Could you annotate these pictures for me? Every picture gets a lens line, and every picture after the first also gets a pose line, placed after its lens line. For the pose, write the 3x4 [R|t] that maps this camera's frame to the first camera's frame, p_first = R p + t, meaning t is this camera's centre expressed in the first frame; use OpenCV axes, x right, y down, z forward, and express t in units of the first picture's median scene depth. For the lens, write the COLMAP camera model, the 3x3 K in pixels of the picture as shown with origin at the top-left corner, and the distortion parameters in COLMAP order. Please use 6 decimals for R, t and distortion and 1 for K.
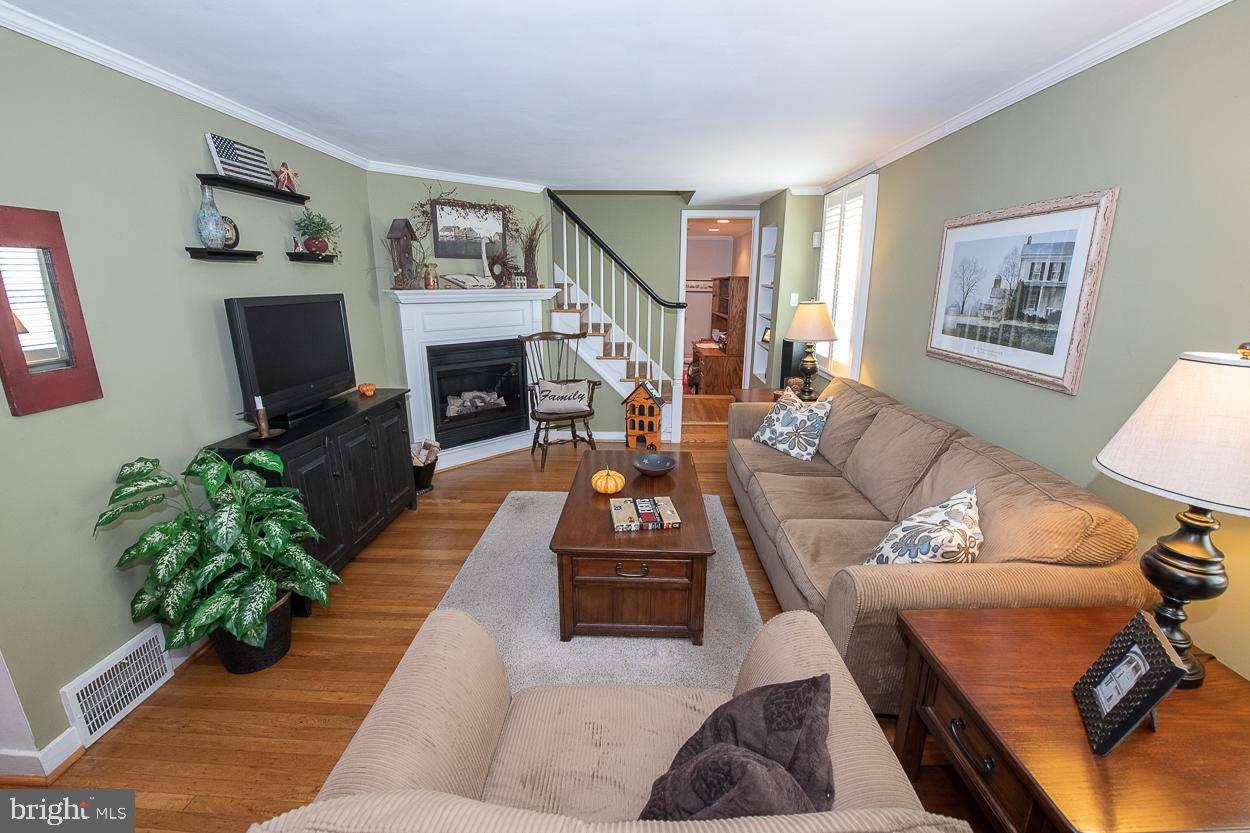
lens RADIAL K [[497.9, 0, 630.3], [0, 497.9, 414.0], [0, 0, 1]] dist [-0.018212, -0.001759]
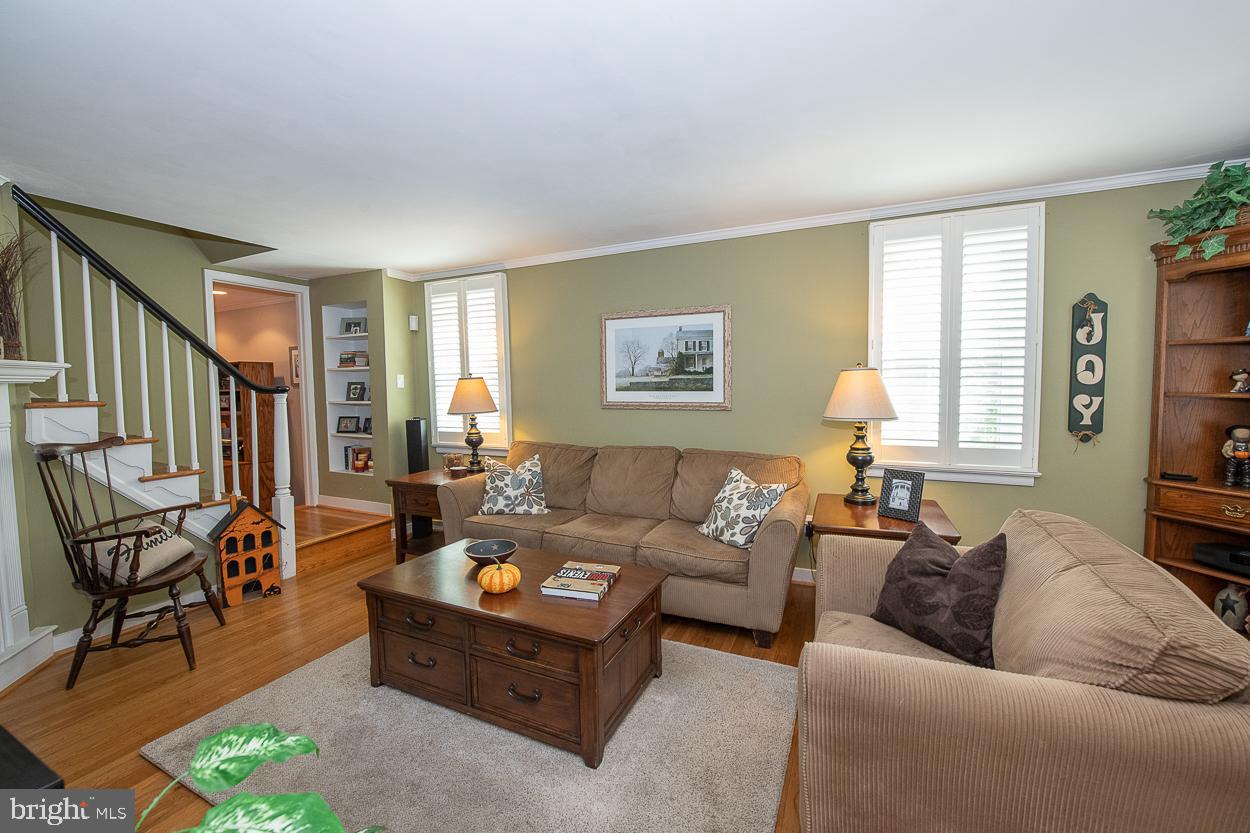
lens RADIAL K [[497.9, 0, 633.6], [0, 497.9, 412.8], [0, 0, 1]] dist [-0.018212, -0.001759]
pose [[0.380822, -0.062744, 0.922517, -0.470710], [0.252521, 0.966826, -0.038485, -0.024659], [-0.889499, 0.247610, 0.384033, 0.299061]]
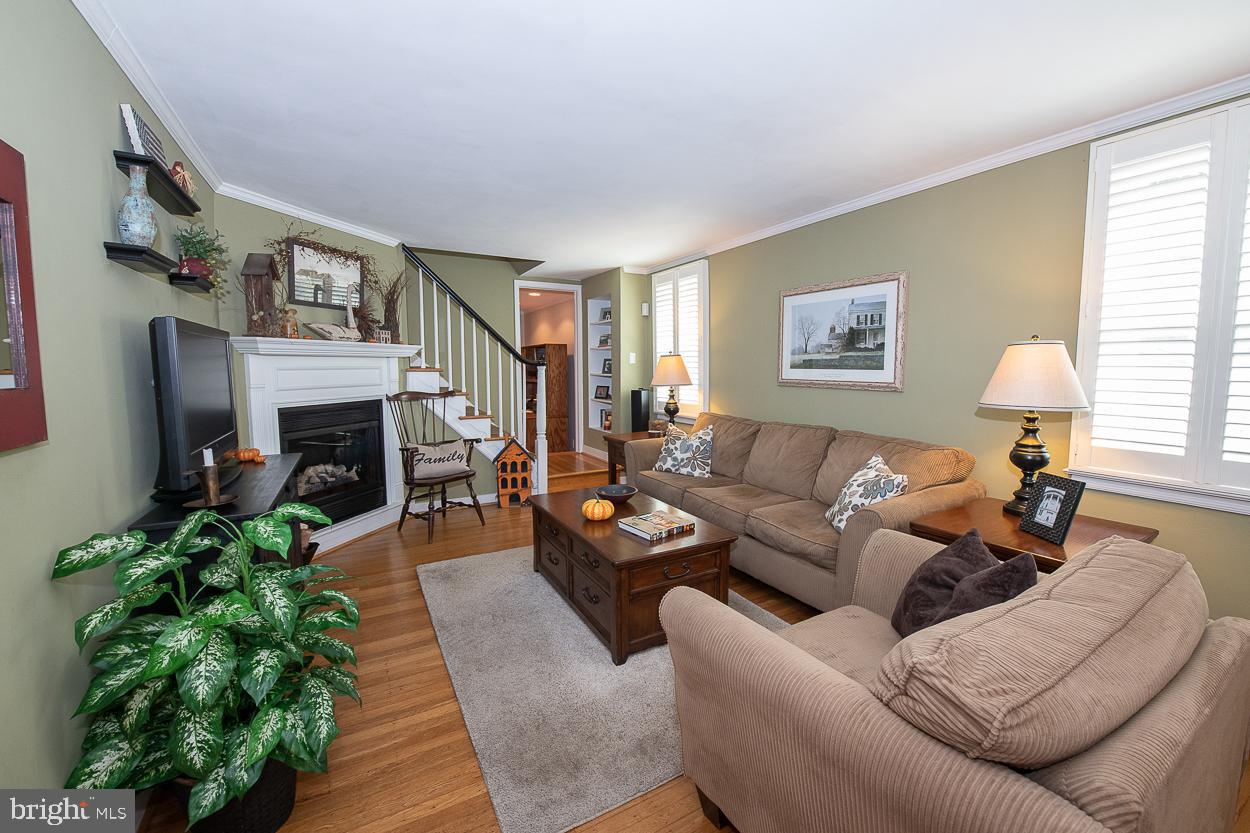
lens RADIAL K [[497.9, 0, 630.9], [0, 497.9, 412.9], [0, 0, 1]] dist [-0.018212, -0.001759]
pose [[0.853579, -0.055055, 0.518046, -0.351876], [0.139814, 0.982129, -0.125994, 0.054198], [-0.501851, 0.179976, 0.846022, 0.036990]]
